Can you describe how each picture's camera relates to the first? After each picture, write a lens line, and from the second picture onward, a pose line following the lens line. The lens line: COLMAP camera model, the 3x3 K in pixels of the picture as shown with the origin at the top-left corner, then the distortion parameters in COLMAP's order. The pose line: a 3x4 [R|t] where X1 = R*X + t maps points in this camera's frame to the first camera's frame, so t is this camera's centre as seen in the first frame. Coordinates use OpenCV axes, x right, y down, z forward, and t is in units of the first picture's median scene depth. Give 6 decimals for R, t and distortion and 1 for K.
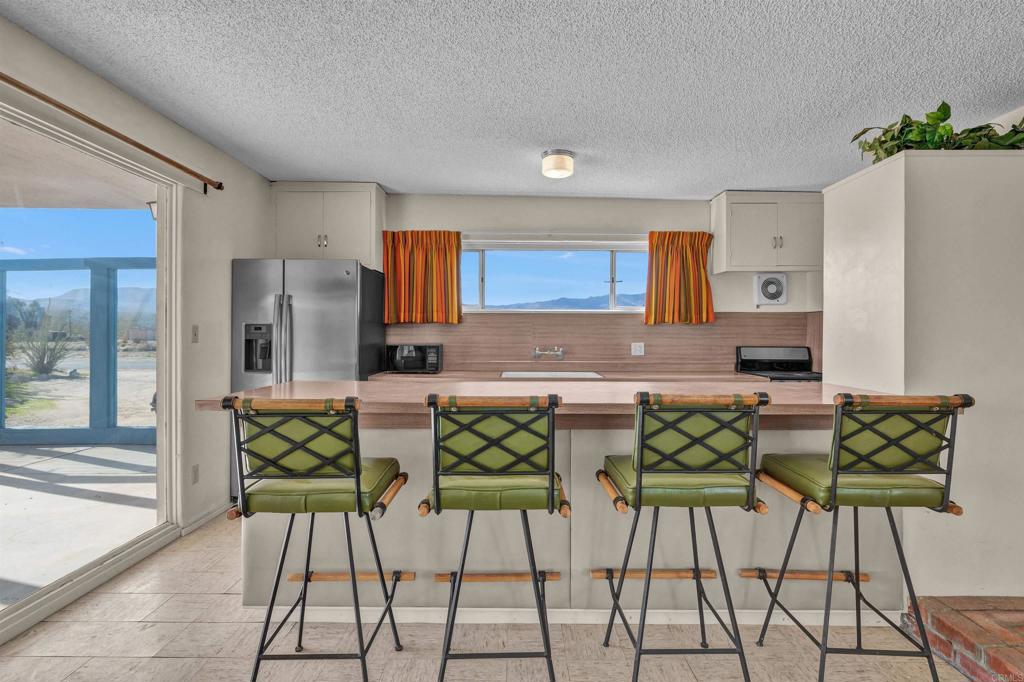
lens RADIAL K [[489.4, 0, 512.0], [0, 489.4, 341.0], [0, 0, 1]] dist [-0.002775, -0.000046]
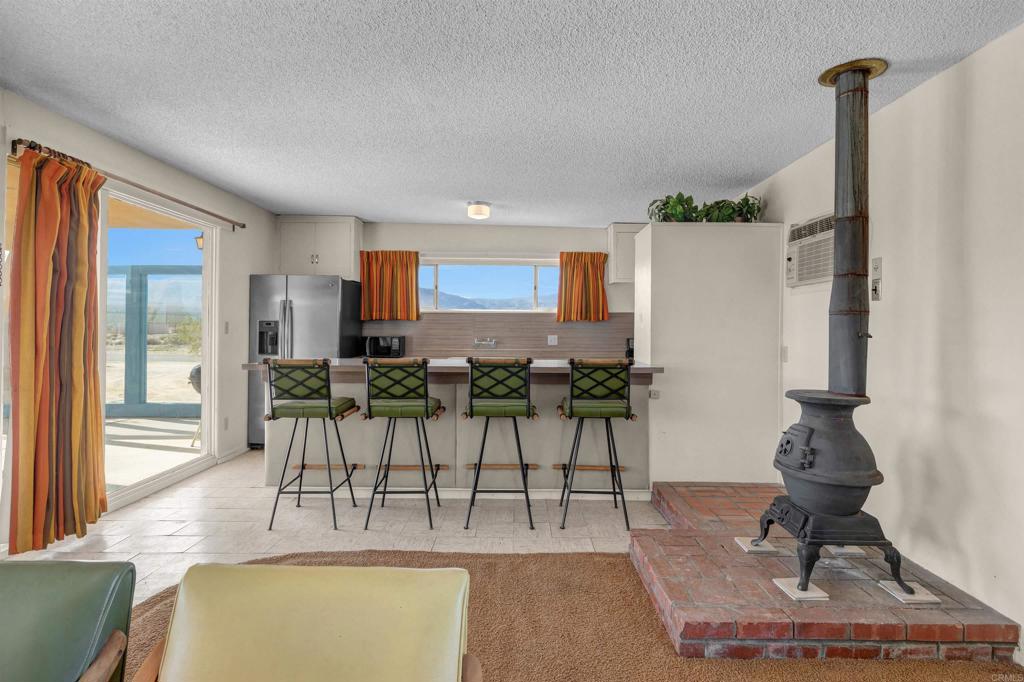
lens RADIAL K [[501.2, 0, 510.5], [0, 501.2, 331.8], [0, 0, 1]] dist [0.000947, 0.000109]
pose [[0.999995, 0.003167, -0.000340, 0.198501], [-0.003170, 0.999959, -0.008530, 0.007771], [0.000313, 0.008531, 0.999964, -0.490617]]
